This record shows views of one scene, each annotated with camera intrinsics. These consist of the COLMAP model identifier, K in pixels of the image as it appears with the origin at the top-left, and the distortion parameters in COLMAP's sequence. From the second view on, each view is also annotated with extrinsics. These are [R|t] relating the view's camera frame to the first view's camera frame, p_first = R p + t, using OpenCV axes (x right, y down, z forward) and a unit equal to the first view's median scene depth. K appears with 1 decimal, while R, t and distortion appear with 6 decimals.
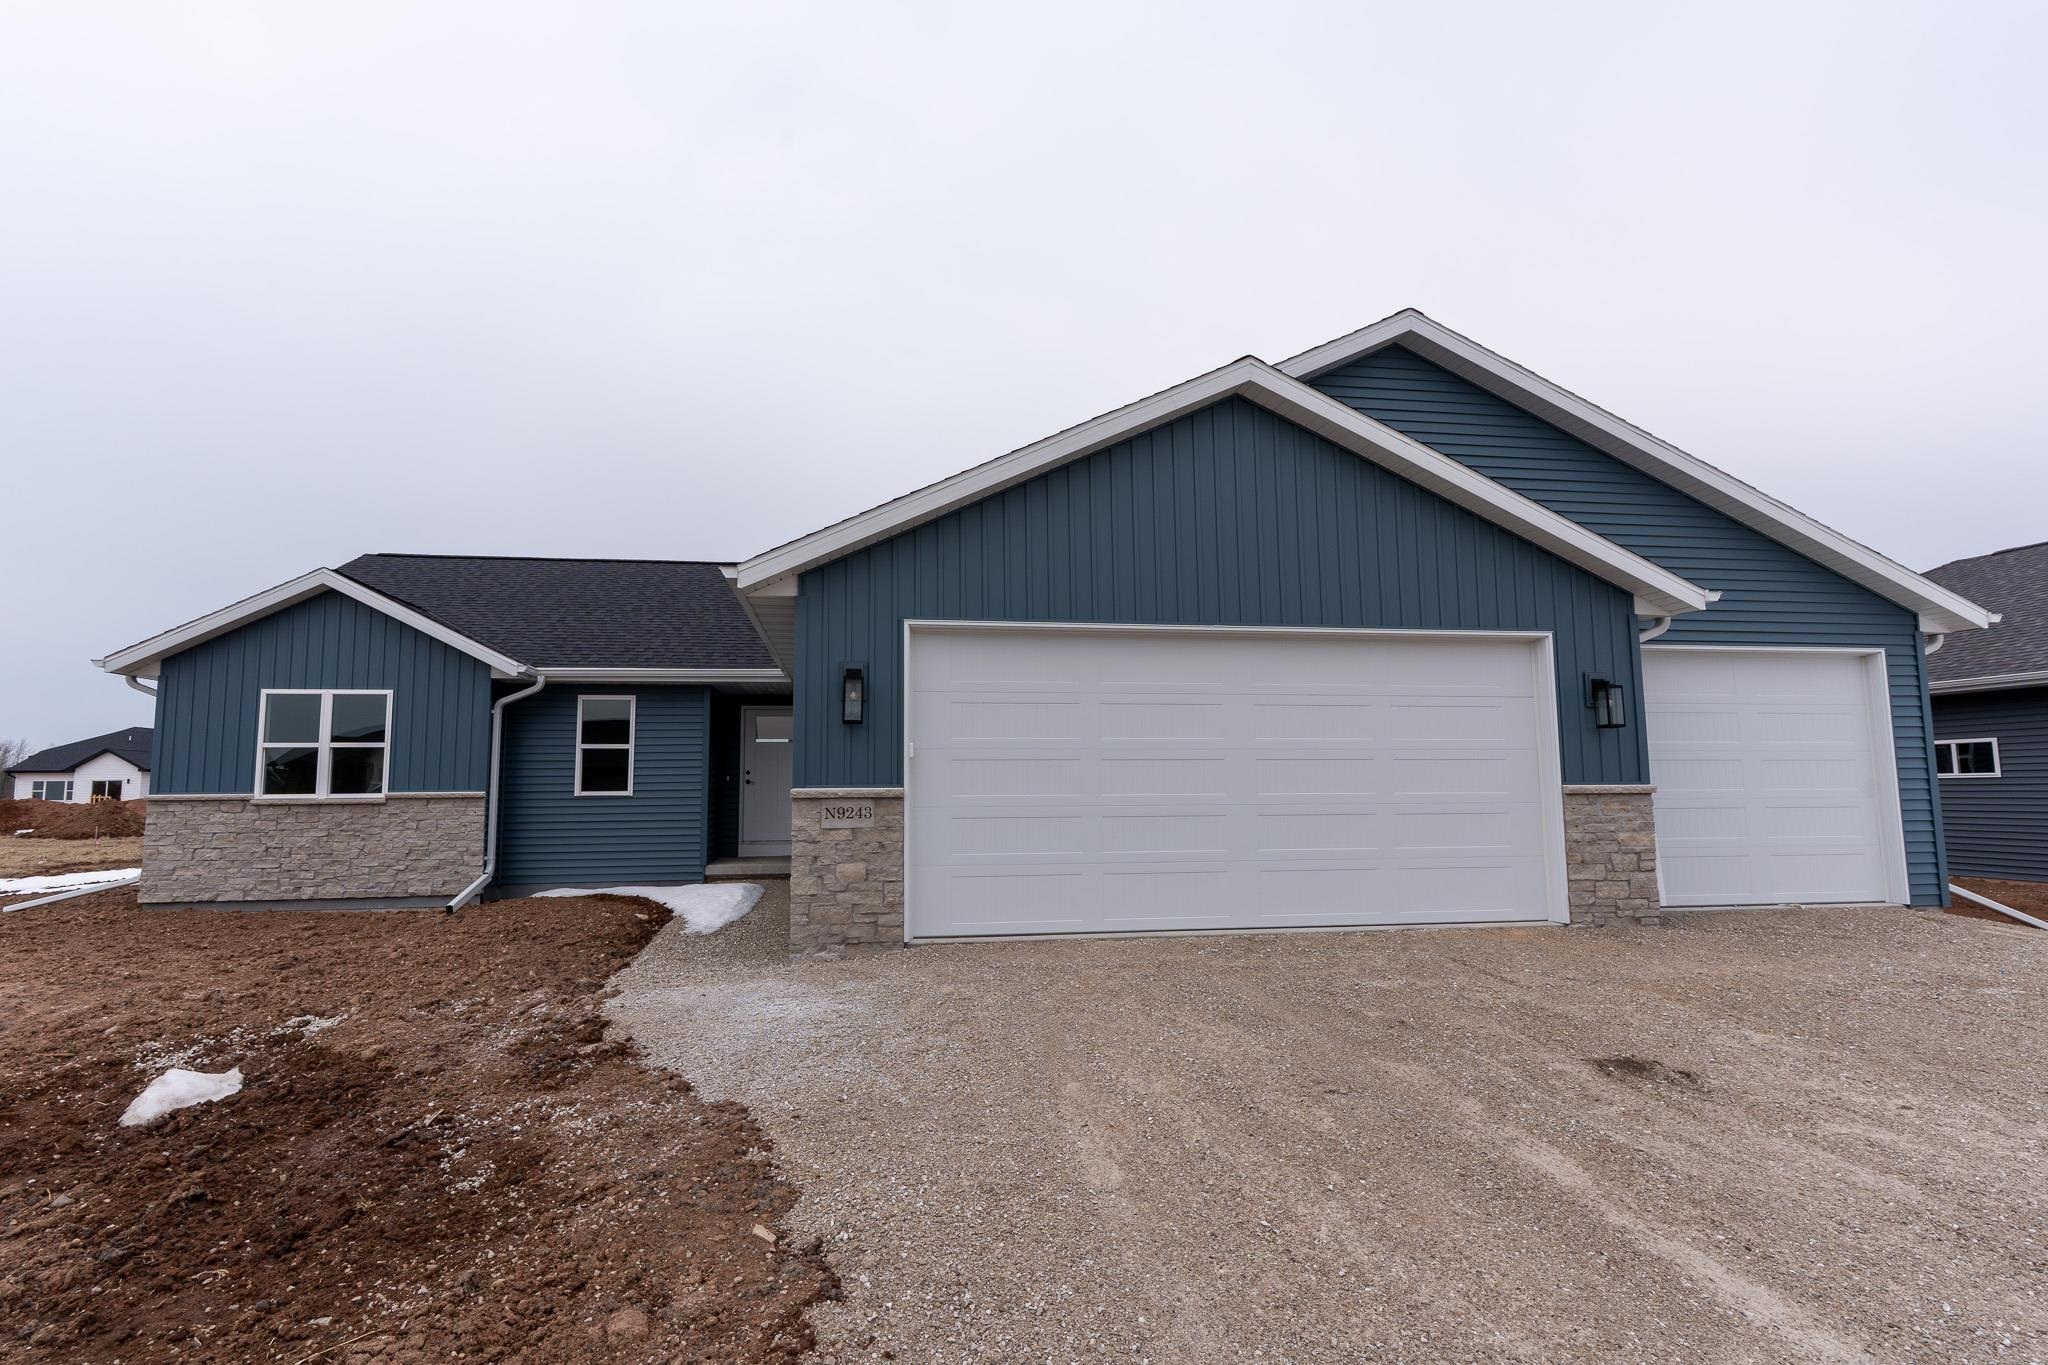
lens RADIAL K [[979.3, 0, 1016.3], [0, 979.3, 682.4], [0, 0, 1]] dist [0.001702, 0.000411]
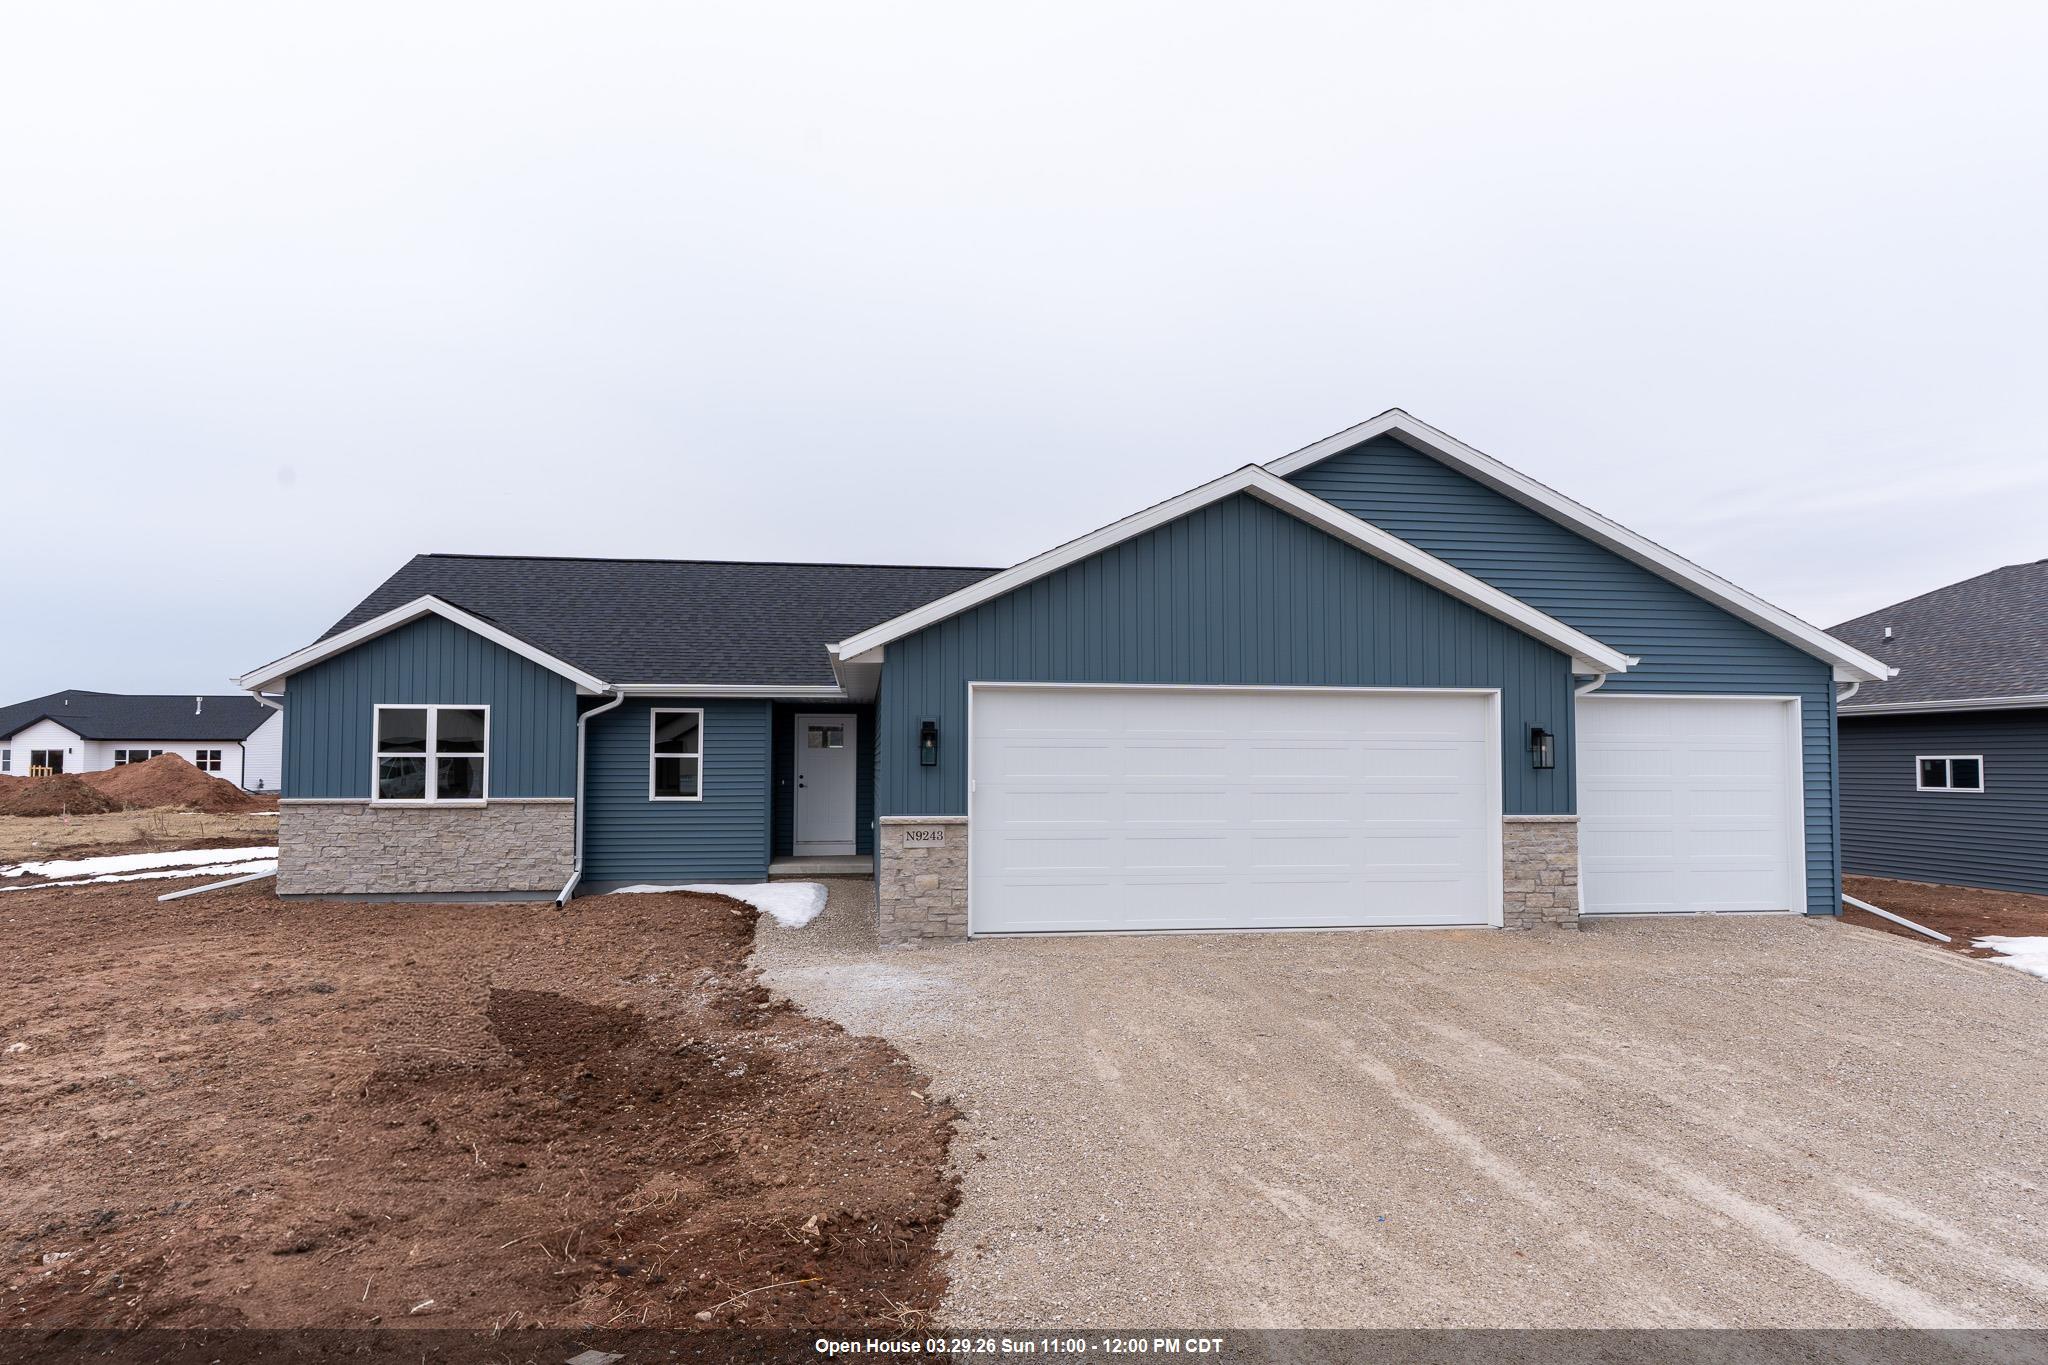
lens RADIAL K [[1214.7, 0, 1052.2], [0, 1214.7, 686.0], [0, 0, 1]] dist [-0.006194, 0.002579]
pose [[0.999944, 0.010607, 0.000615, -0.007882], [-0.010625, 0.998464, 0.054372, -0.133138], [-0.000038, -0.054375, 0.998521, -0.506840]]
